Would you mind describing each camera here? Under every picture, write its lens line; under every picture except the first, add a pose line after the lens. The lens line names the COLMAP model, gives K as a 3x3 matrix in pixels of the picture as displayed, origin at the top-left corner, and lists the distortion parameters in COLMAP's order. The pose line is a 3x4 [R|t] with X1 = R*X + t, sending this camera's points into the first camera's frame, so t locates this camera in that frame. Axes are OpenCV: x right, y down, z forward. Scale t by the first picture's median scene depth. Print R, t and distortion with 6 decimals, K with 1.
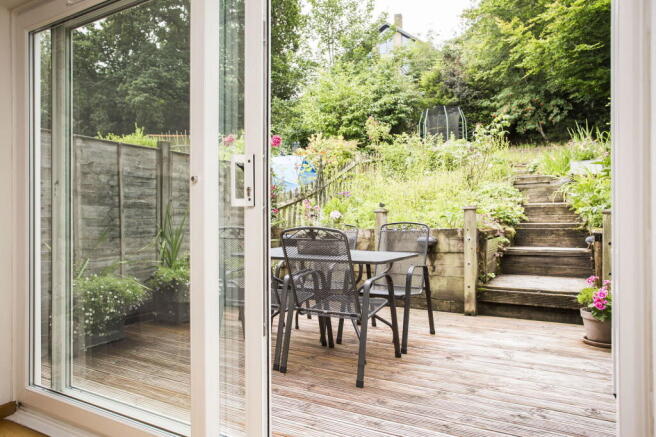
lens RADIAL K [[450.8, 0, 325.8], [0, 450.8, 219.0], [0, 0, 1]] dist [-0.011766, -0.001669]
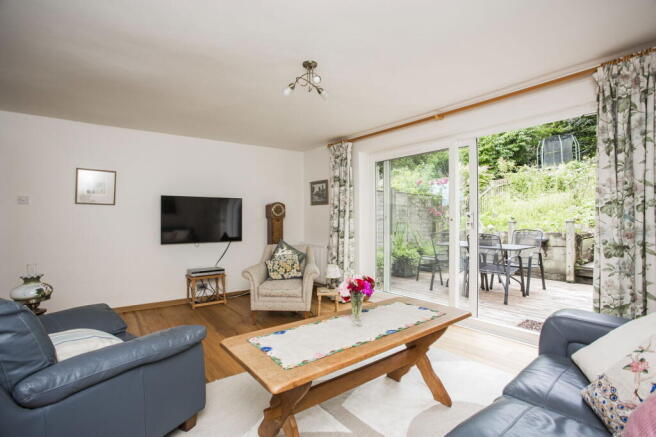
lens RADIAL K [[317.9, 0, 333.7], [0, 317.9, 218.6], [0, 0, 1]] dist [-0.019790, 0.001527]
pose [[0.932849, 0.002854, -0.360256, -0.086761], [-0.001722, 0.999993, 0.003464, -0.033709], [0.360263, -0.002611, 0.932847, -0.427419]]
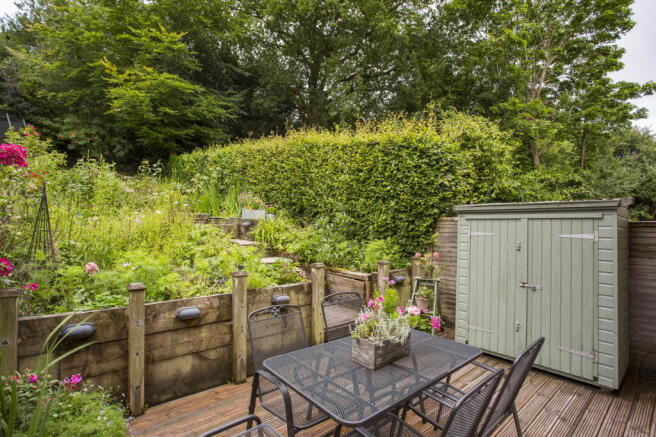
lens RADIAL K [[317.9, 0, 327.2], [0, 317.9, 222.0], [0, 0, 1]] dist [-0.019790, 0.001527]
pose [[0.337647, 0.016388, 0.941130, -0.430497], [-0.014083, 0.999824, -0.012358, -0.121907], [-0.941167, -0.009081, 0.337819, 0.649523]]
